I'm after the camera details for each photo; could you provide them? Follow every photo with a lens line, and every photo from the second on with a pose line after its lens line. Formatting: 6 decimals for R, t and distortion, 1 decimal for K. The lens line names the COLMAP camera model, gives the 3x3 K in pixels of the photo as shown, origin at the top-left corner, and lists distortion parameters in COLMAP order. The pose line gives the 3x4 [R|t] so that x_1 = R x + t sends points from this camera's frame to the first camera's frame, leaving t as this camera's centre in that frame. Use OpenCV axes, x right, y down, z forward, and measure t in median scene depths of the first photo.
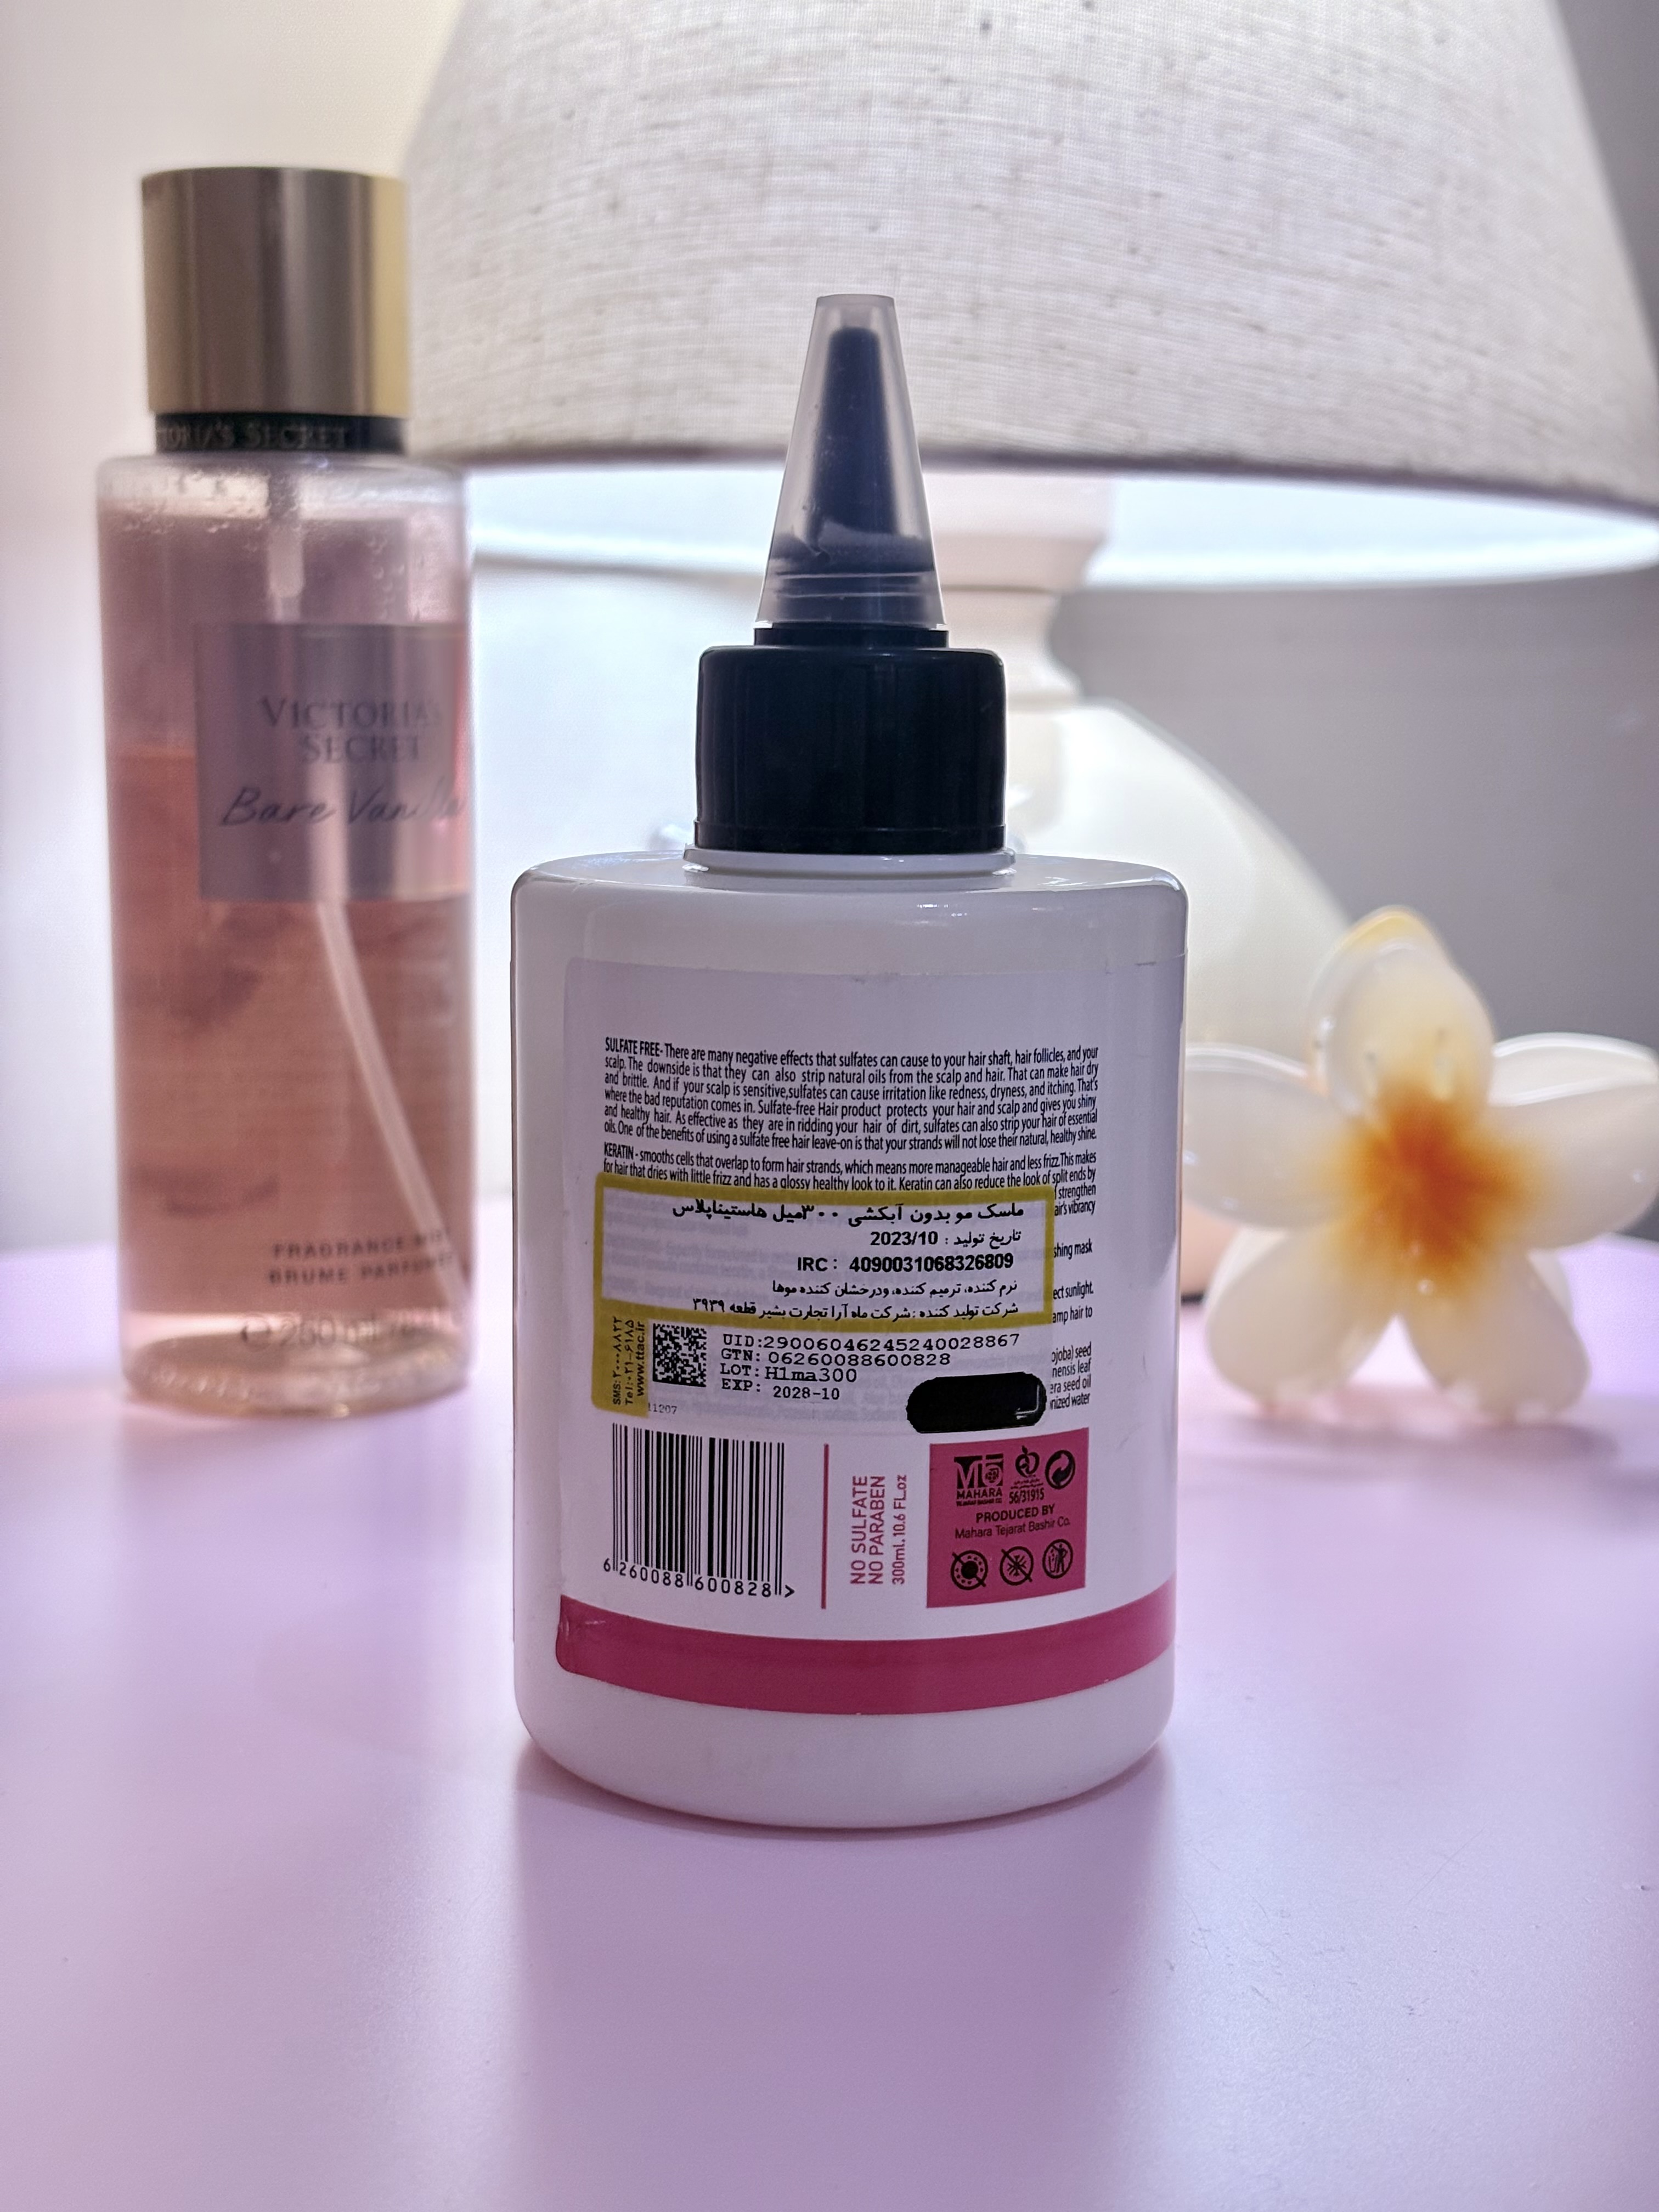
lens RADIAL K [[3554.2, 0, 829.5], [0, 3554.2, 1106.0], [0, 0, 1]] dist [0.268166, -1.629999]
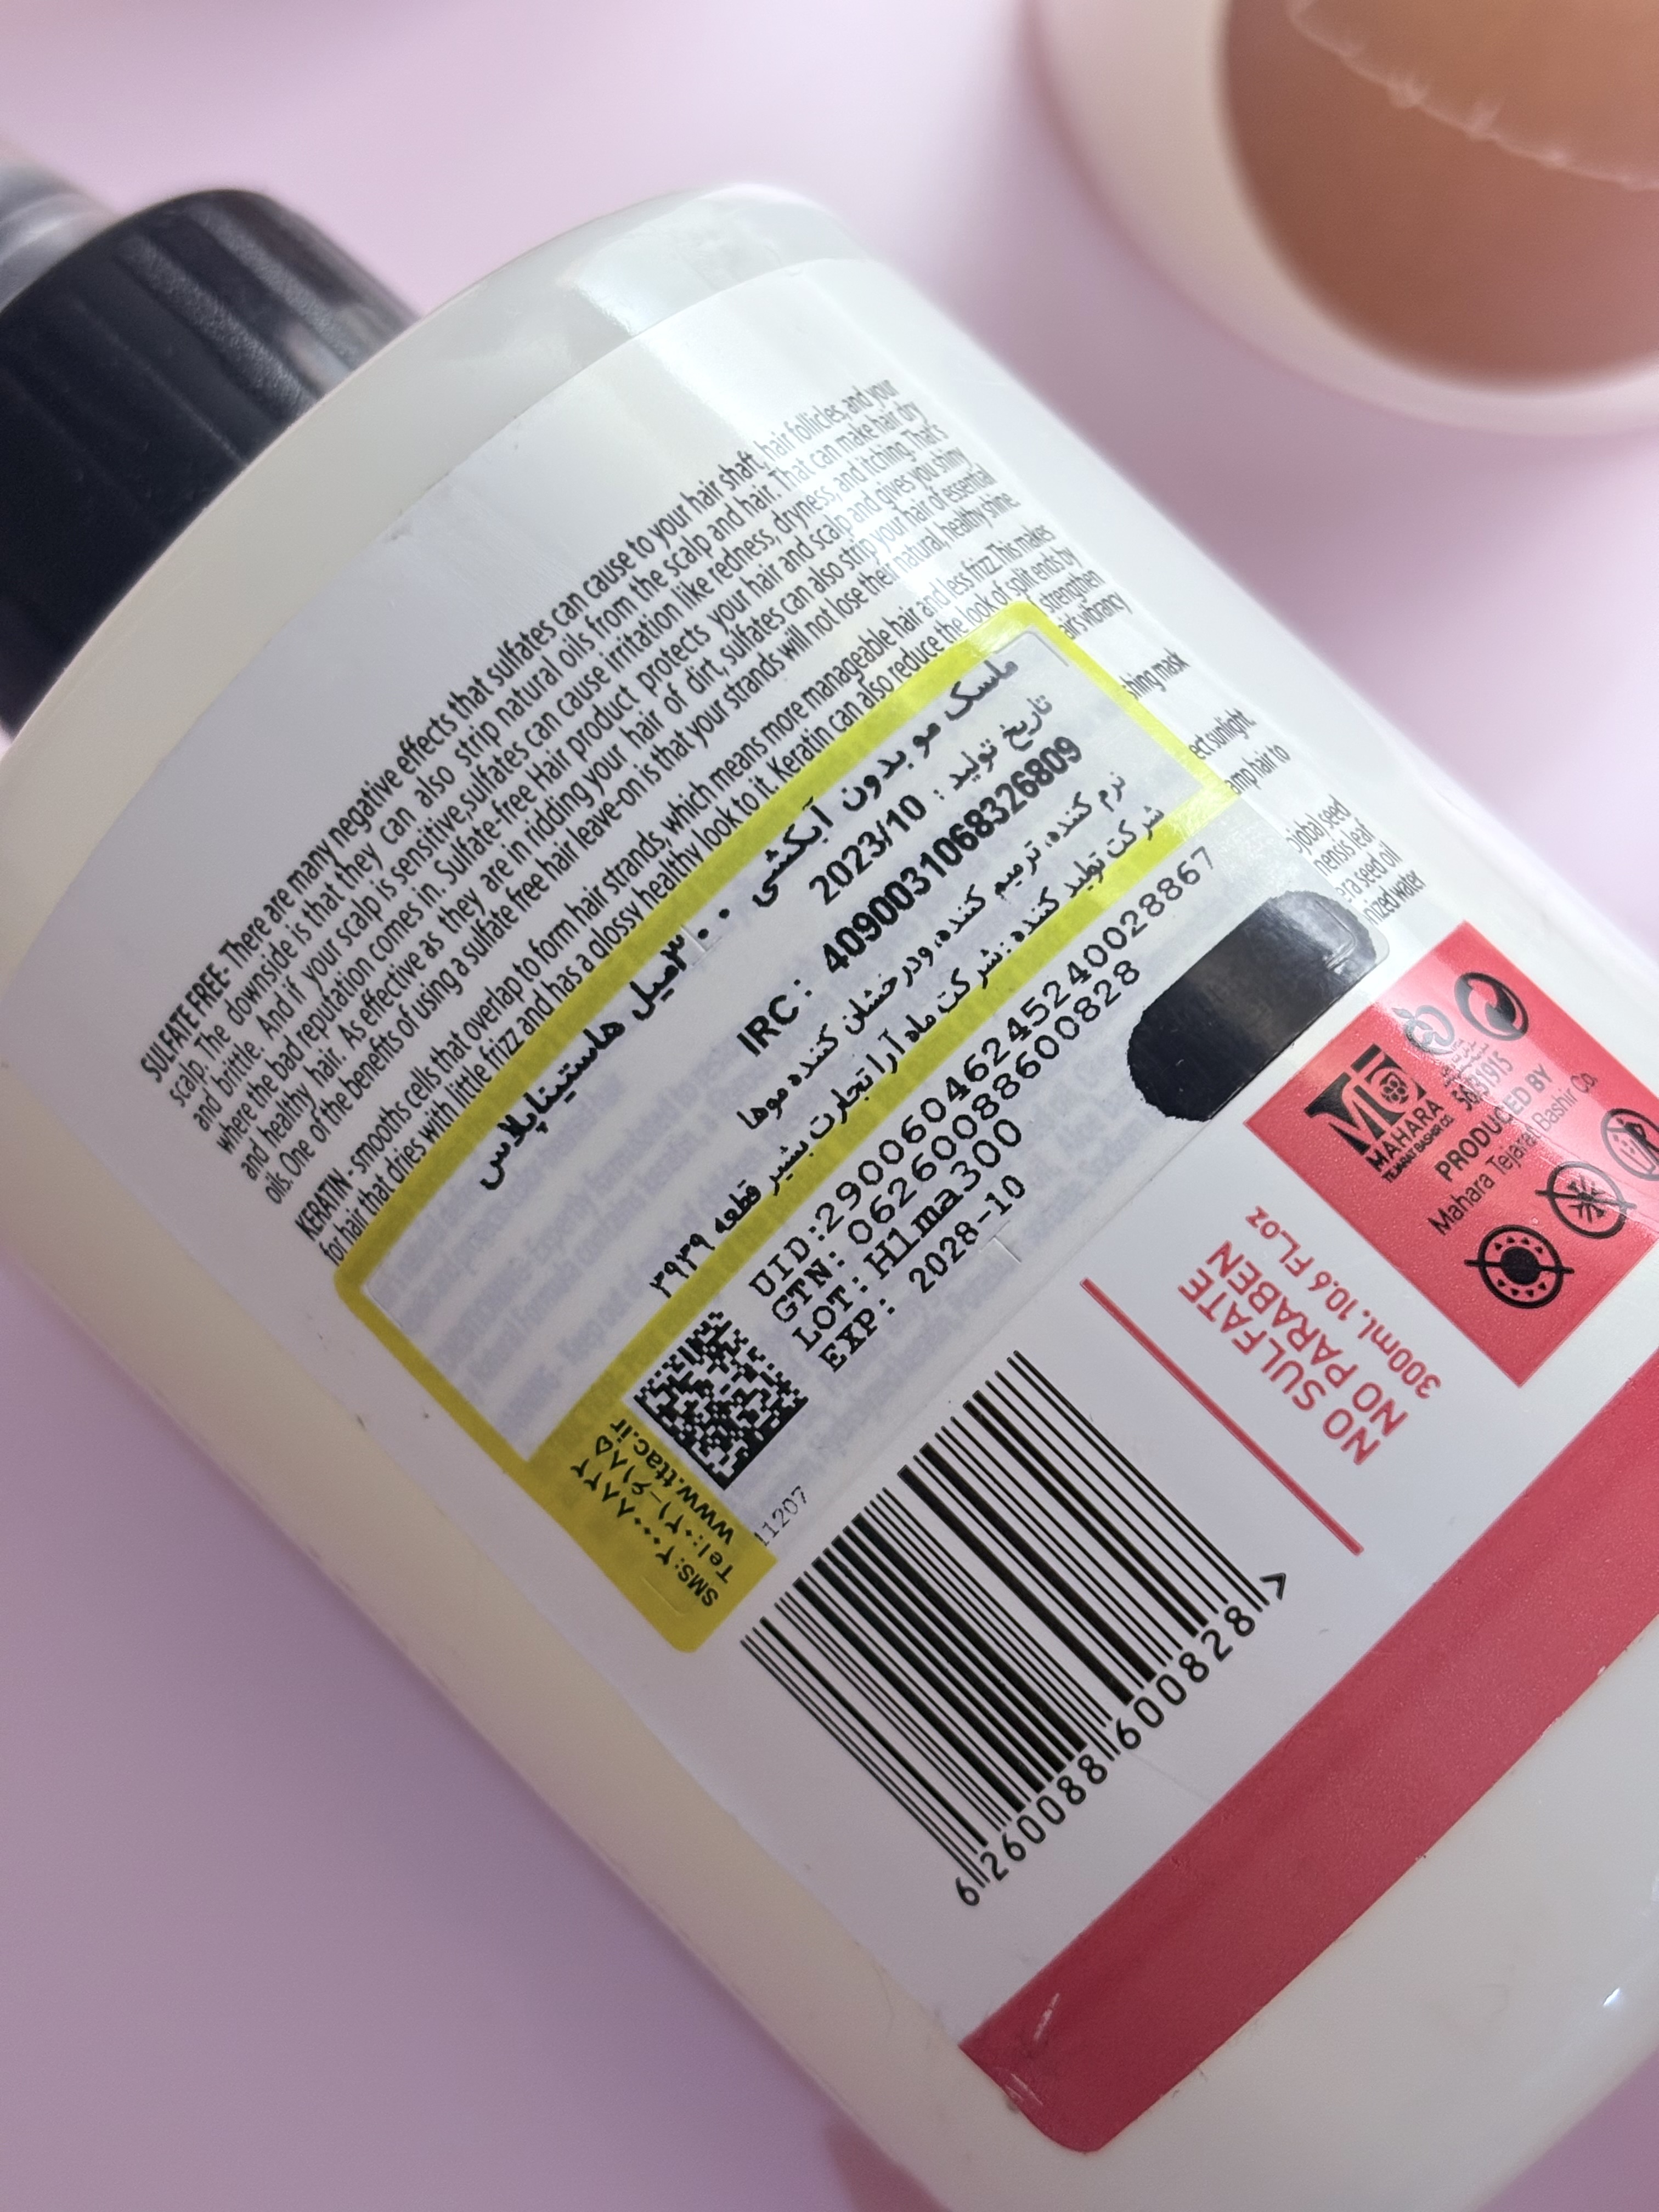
lens RADIAL K [[3554.2, 0, 829.5], [0, 3554.2, 1106.0], [0, 0, 1]] dist [0.268166, -1.629999]
pose [[0.698077, -0.702890, 0.136505, -0.068641], [0.707976, 0.649071, -0.278348, 0.182953], [0.107046, 0.290950, 0.950731, 0.569450]]
